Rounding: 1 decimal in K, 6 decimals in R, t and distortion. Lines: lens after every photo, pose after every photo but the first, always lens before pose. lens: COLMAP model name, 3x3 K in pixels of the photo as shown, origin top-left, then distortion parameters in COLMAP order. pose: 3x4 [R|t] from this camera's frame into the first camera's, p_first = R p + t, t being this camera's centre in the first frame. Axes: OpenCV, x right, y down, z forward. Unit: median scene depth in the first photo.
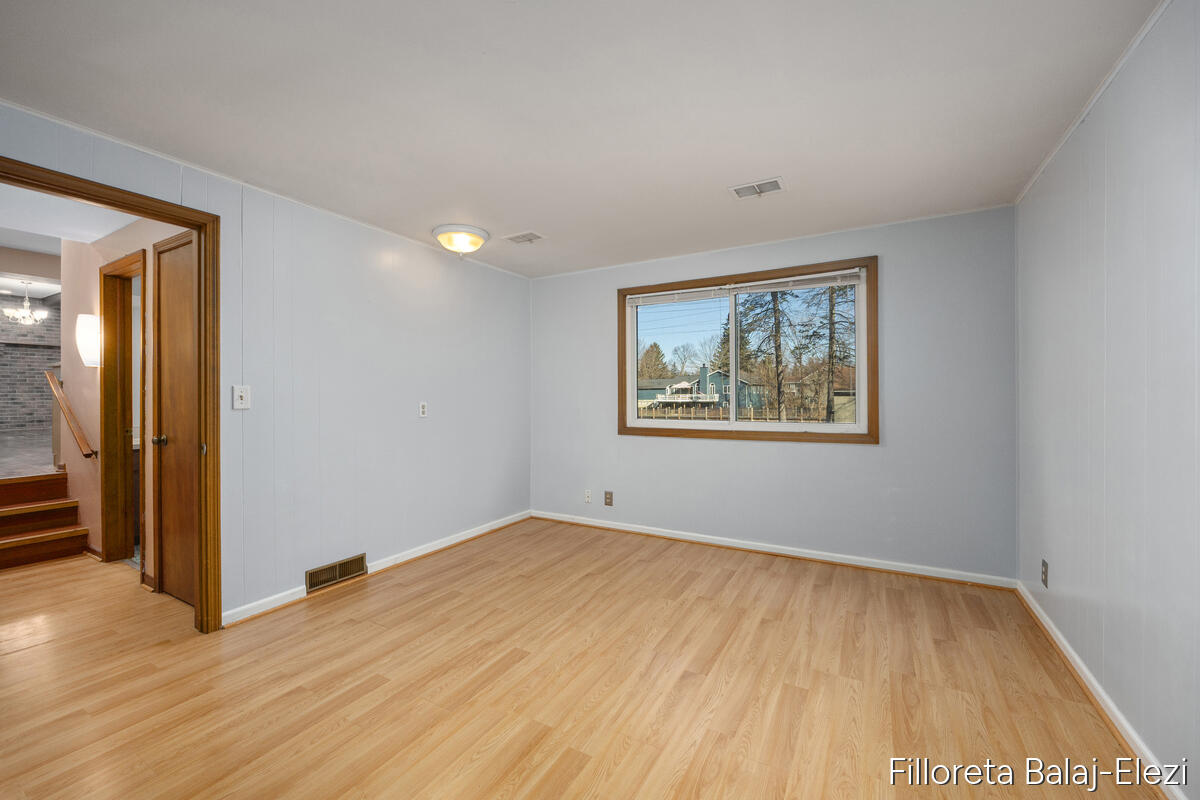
lens RADIAL K [[477.9, 0, 609.1], [0, 477.9, 398.2], [0, 0, 1]] dist [0.000722, 0.000623]
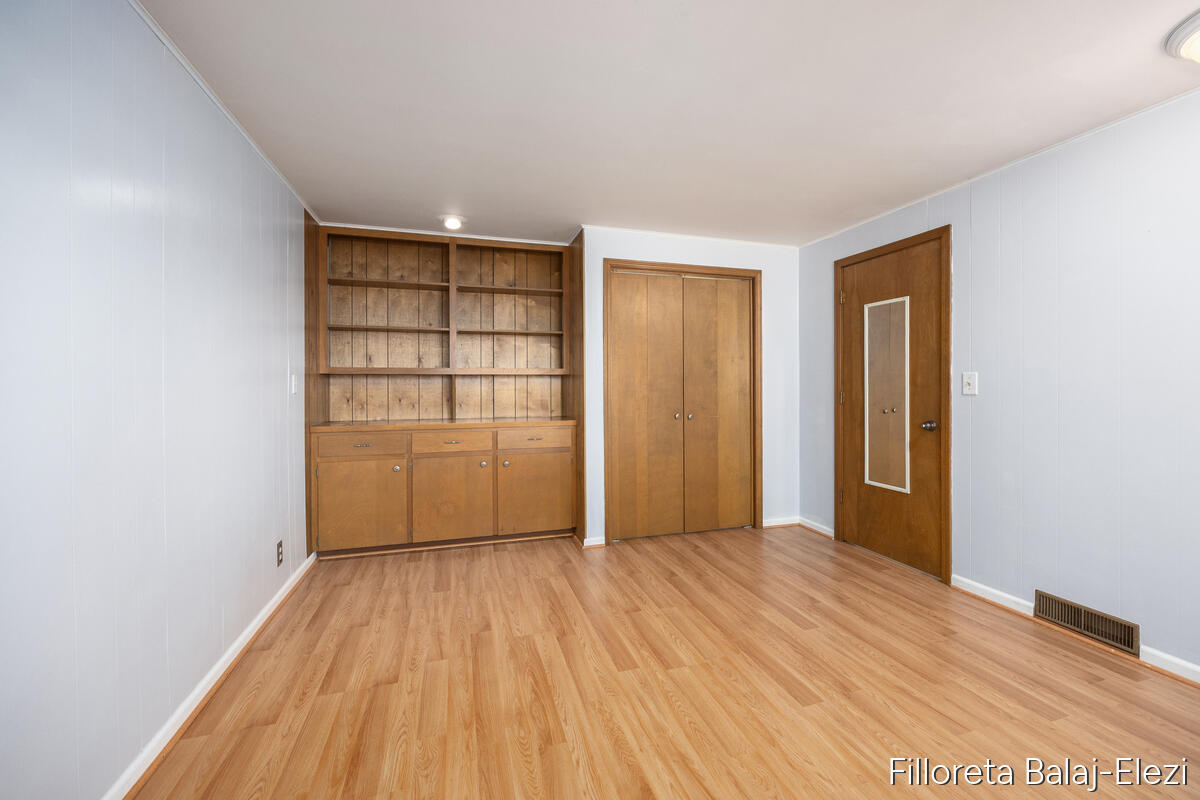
lens RADIAL K [[477.9, 0, 608.2], [0, 477.9, 388.2], [0, 0, 1]] dist [0.000722, 0.000623]
pose [[-0.685192, 0.013598, -0.728235, 0.674321], [0.004689, 0.999887, 0.014258, -0.012613], [0.728347, 0.006354, -0.685179, 1.389885]]
